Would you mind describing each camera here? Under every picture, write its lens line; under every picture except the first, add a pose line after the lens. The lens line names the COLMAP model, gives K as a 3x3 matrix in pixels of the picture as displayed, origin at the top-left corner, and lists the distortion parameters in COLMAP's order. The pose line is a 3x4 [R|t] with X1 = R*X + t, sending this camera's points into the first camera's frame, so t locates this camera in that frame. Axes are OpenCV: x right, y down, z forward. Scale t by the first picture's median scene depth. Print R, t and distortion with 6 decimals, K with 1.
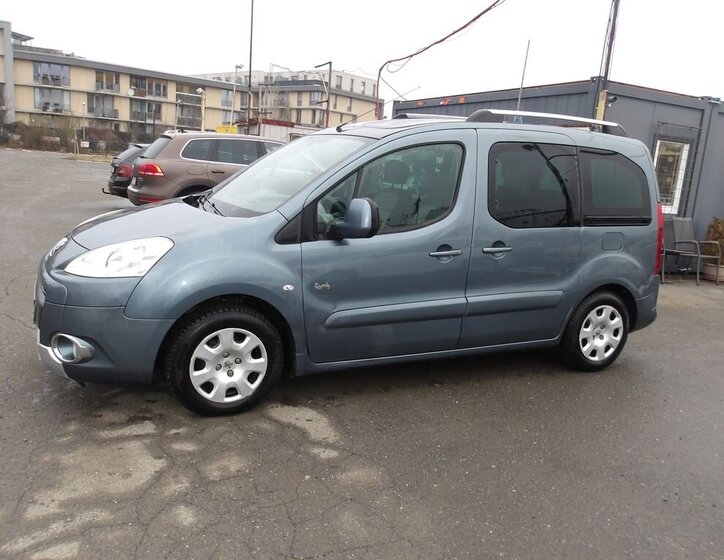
lens RADIAL K [[623.7, 0, 357.4], [0, 623.7, 276.9], [0, 0, 1]] dist [-0.016978, 0.017410]
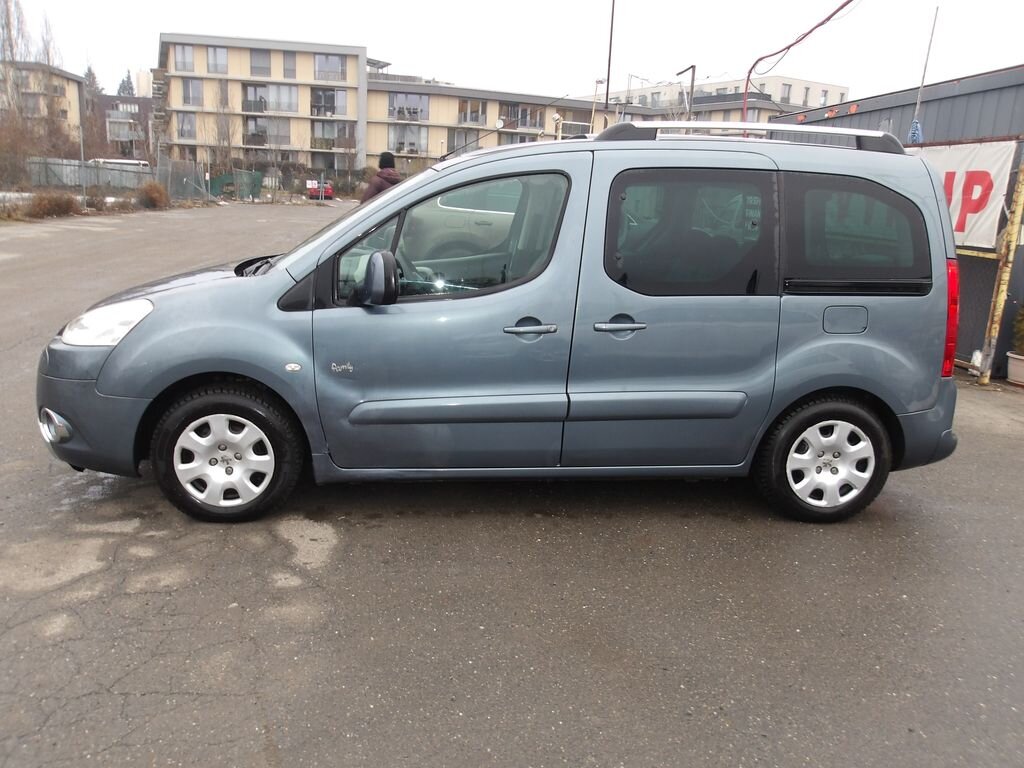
lens RADIAL K [[850.6, 0, 512.0], [0, 850.6, 384.0], [0, 0, 1]] dist [-0.014568, 0.000579]
pose [[0.939417, 0.047514, -0.339468, 0.454688], [-0.041372, 0.998823, 0.025313, 0.000173], [0.340272, -0.009735, 0.940277, 0.085386]]
